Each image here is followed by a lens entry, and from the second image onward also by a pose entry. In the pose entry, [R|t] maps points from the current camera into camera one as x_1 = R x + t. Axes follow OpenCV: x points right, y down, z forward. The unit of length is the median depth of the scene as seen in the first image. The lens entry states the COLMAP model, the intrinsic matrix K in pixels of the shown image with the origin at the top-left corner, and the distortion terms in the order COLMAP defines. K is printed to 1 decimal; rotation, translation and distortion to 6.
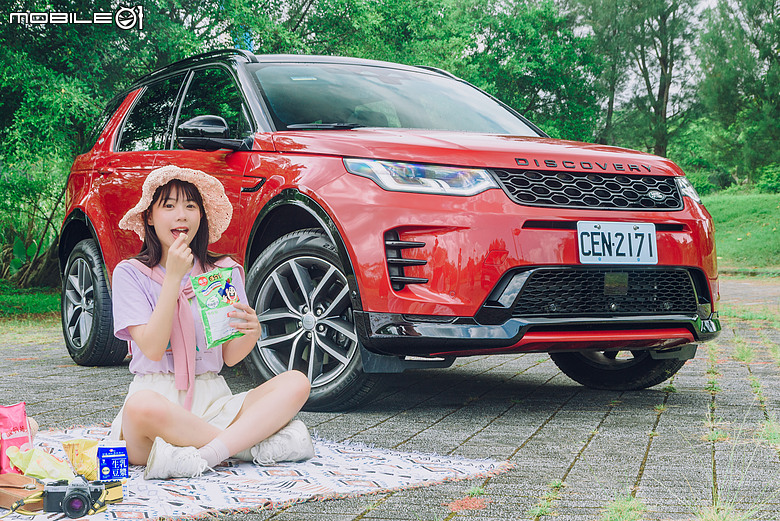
lens RADIAL K [[1273.9, 0, 391.5], [0, 1273.9, 277.3], [0, 0, 1]] dist [0.012442, 0.227714]
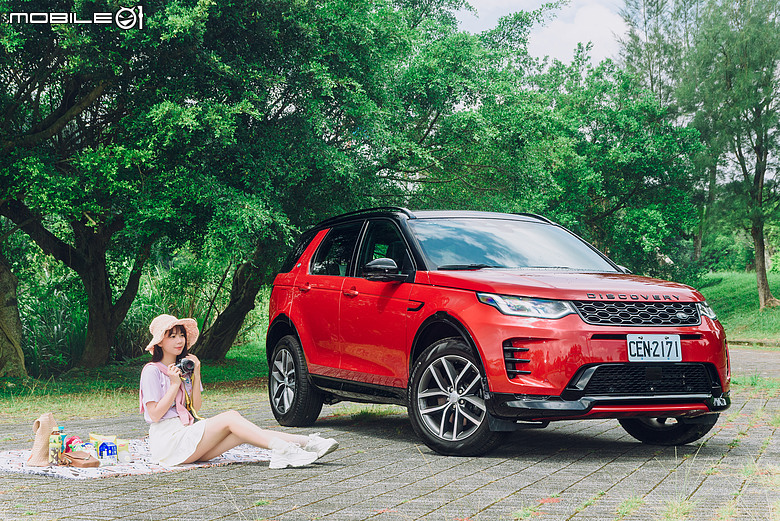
lens RADIAL K [[1273.9, 0, 391.5], [0, 1273.9, 277.3], [0, 0, 1]] dist [0.012442, 0.227714]
pose [[0.995937, -0.004463, -0.089947, -0.000706], [-0.000106, 0.998713, -0.050725, -0.032657], [0.090058, 0.050528, 0.994654, -0.551186]]
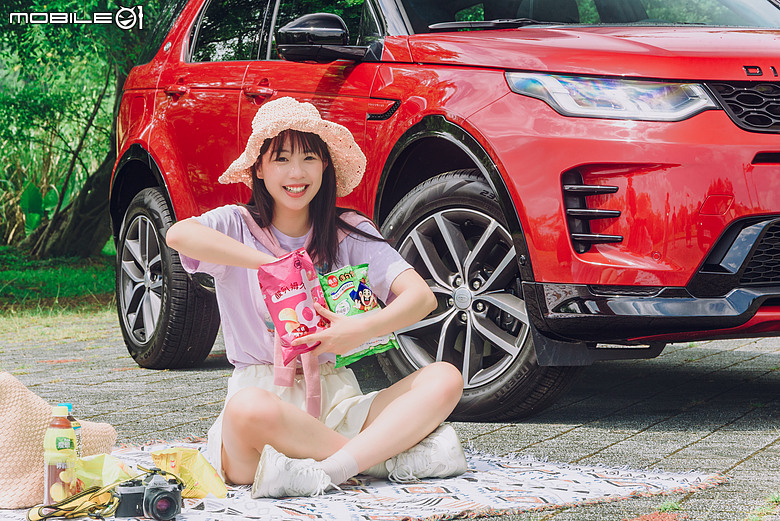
lens RADIAL K [[2142.0, 0, 390.0], [0, 2142.0, 260.5], [0, 0, 1]] dist [0.009407, 0.262171]
pose [[0.993785, -0.018919, -0.109698, 0.028362], [0.020371, 0.999719, 0.012130, -0.002265], [0.109437, -0.014289, 0.993891, -0.219444]]
